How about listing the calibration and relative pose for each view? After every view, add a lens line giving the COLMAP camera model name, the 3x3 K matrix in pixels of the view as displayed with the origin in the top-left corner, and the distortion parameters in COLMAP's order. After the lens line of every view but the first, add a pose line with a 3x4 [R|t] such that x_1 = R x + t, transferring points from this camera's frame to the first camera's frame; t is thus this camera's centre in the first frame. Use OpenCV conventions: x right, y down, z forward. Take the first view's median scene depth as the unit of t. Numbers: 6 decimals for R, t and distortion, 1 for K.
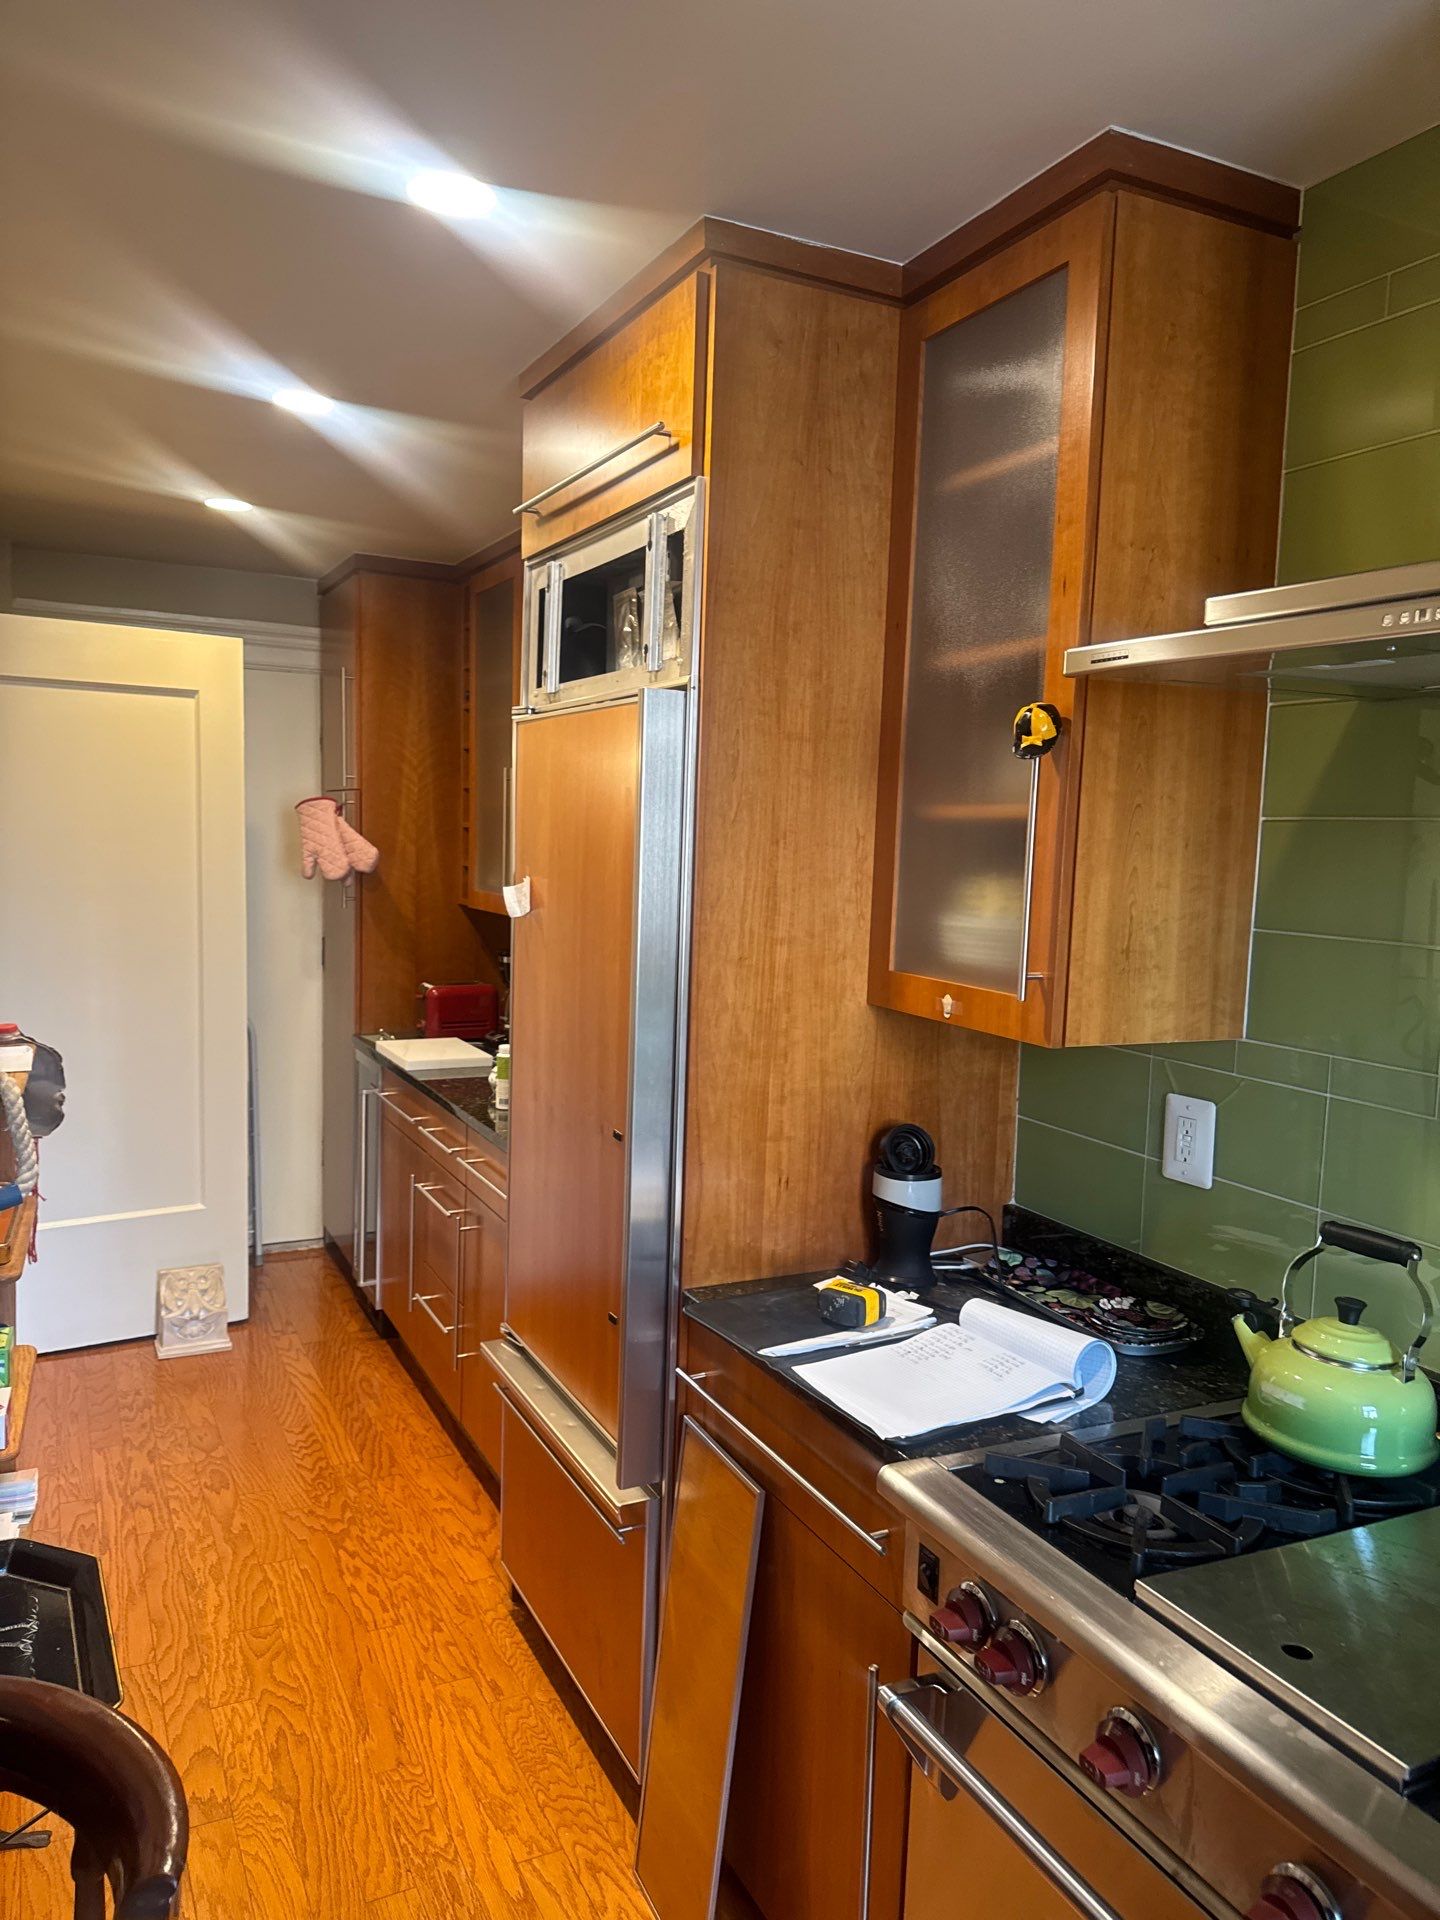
lens RADIAL K [[1348.1, 0, 721.2], [0, 1348.1, 994.7], [0, 0, 1]] dist [-0.000500, -0.004655]
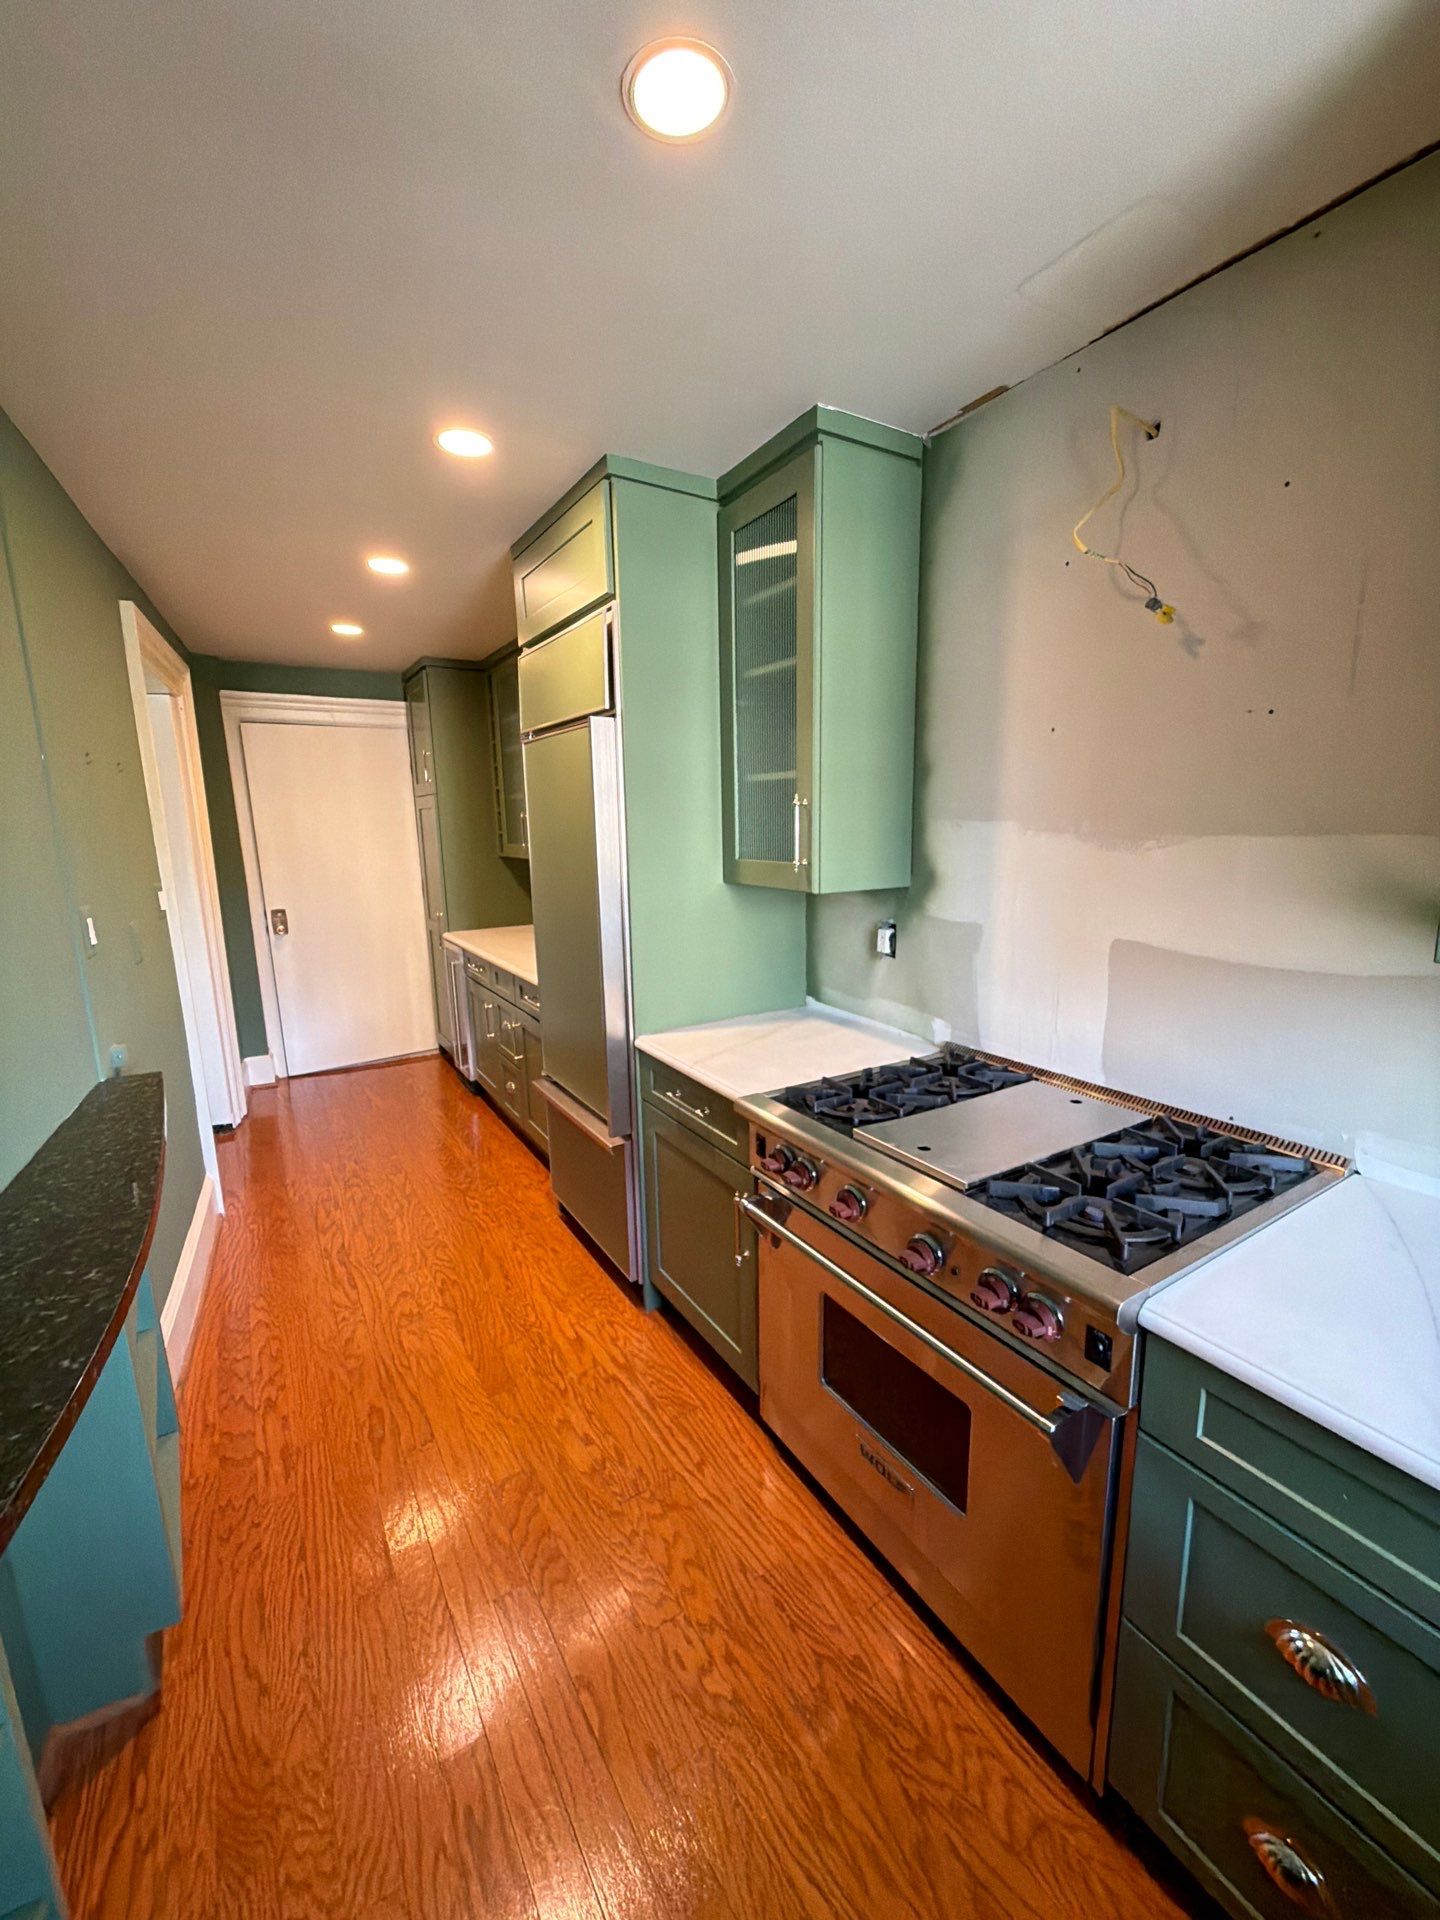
lens RADIAL K [[764.1, 0, 722.4], [0, 764.1, 969.5], [0, 0, 1]] dist [0.001510, 0.000613]
pose [[0.994142, -0.070526, 0.081895, 0.012398], [0.064151, 0.994884, 0.078037, 0.045056], [-0.086979, -0.072326, 0.993581, -0.095043]]
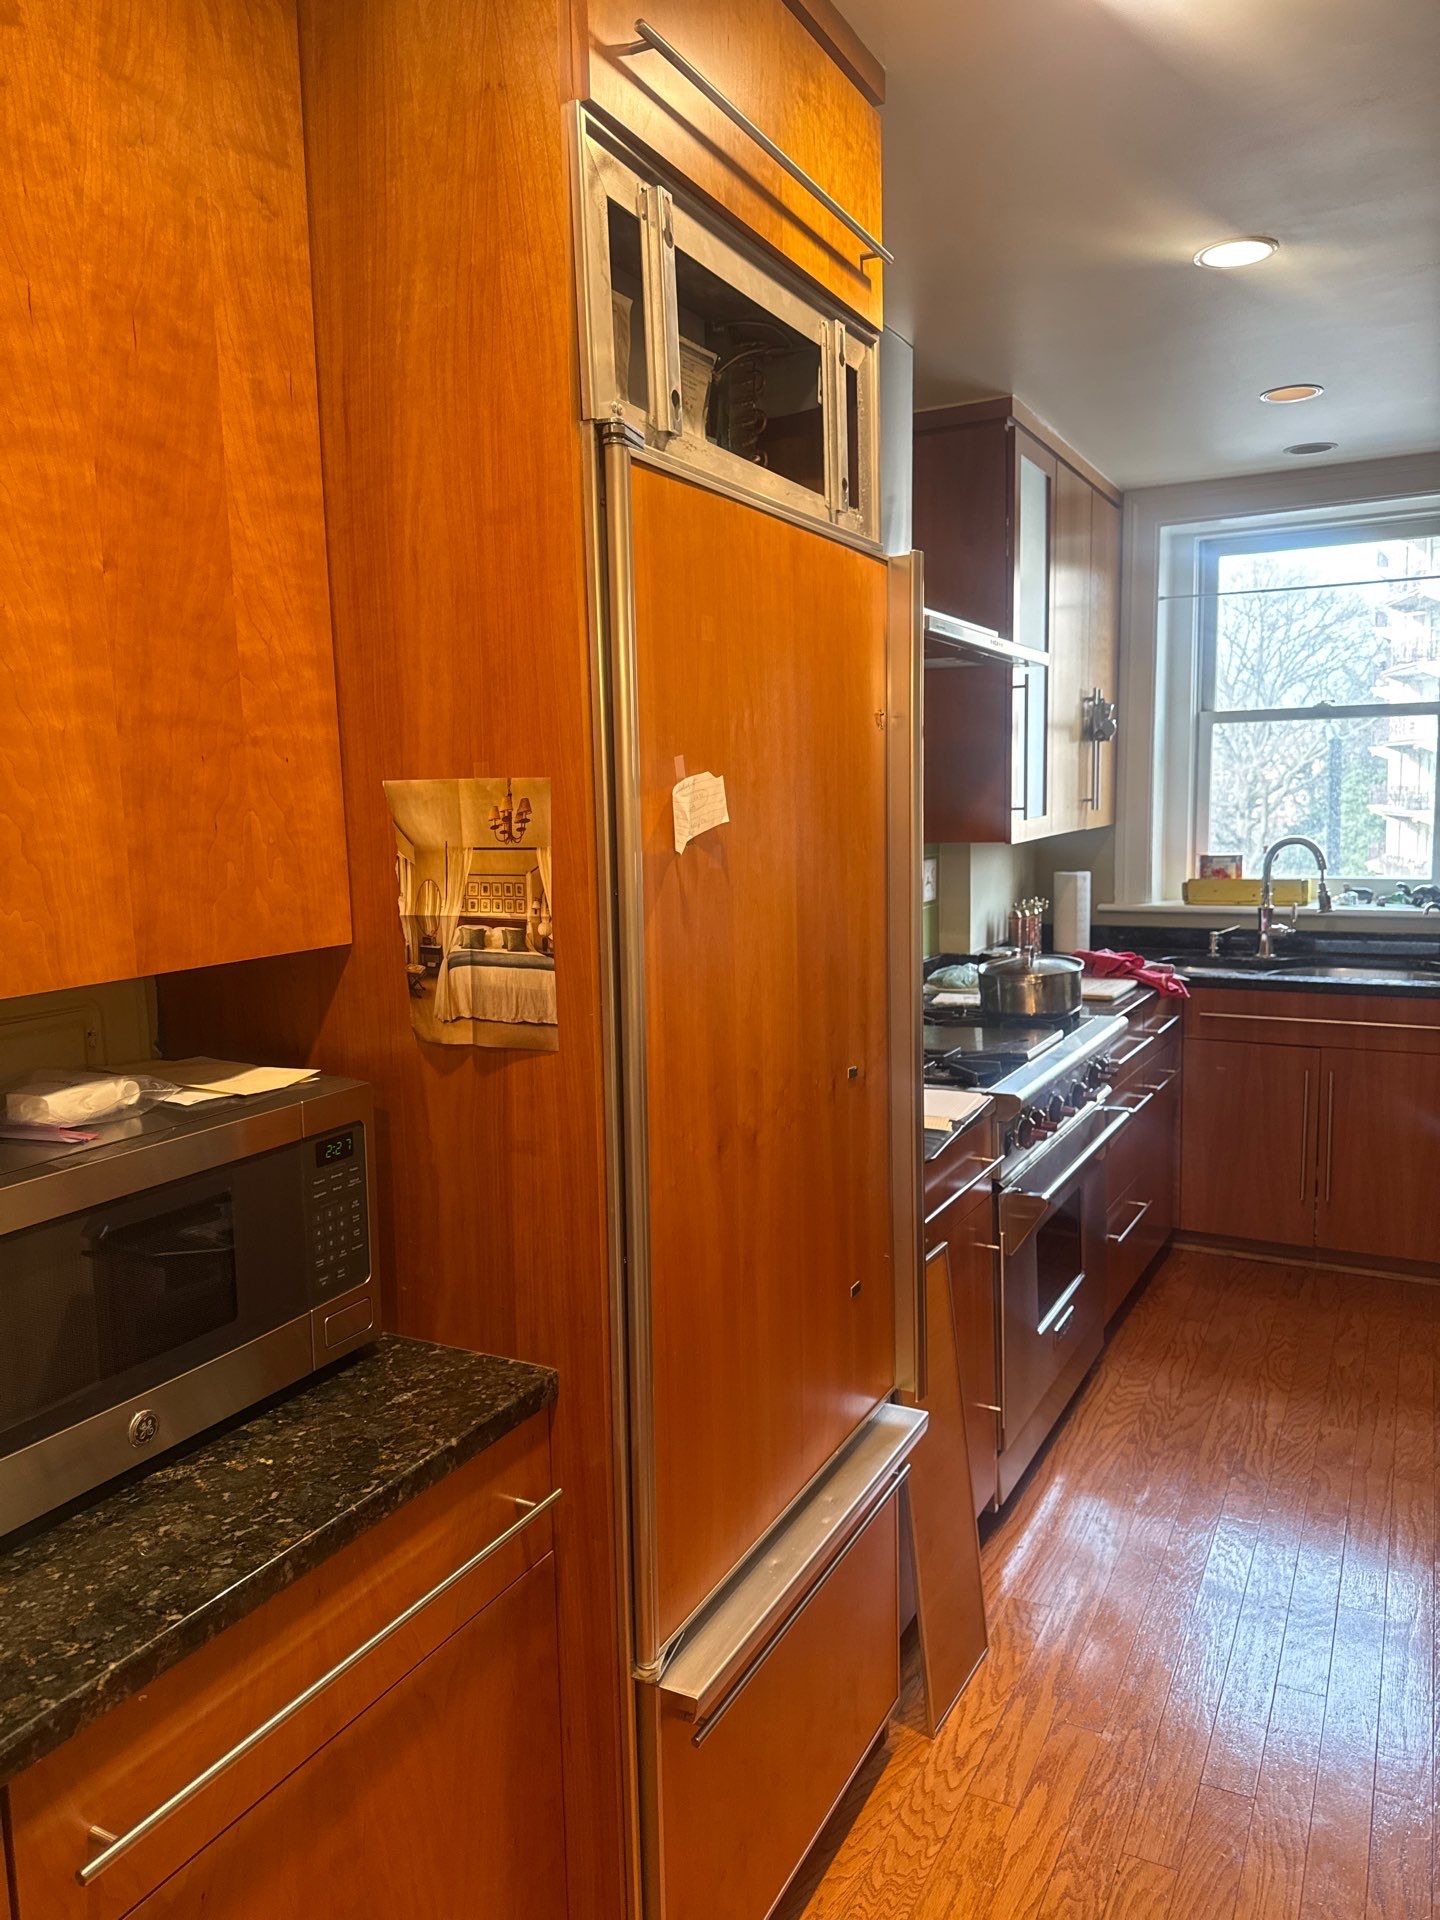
lens RADIAL K [[1366.6, 0, 720.0], [0, 1366.6, 960.0], [0, 0, 1]] dist [0.071225, -0.067109]
pose [[-0.576242, -0.123061, 0.807961, -0.679620], [0.097202, 0.971262, 0.217258, -0.145892], [-0.811478, 0.203729, -0.547720, 1.444949]]
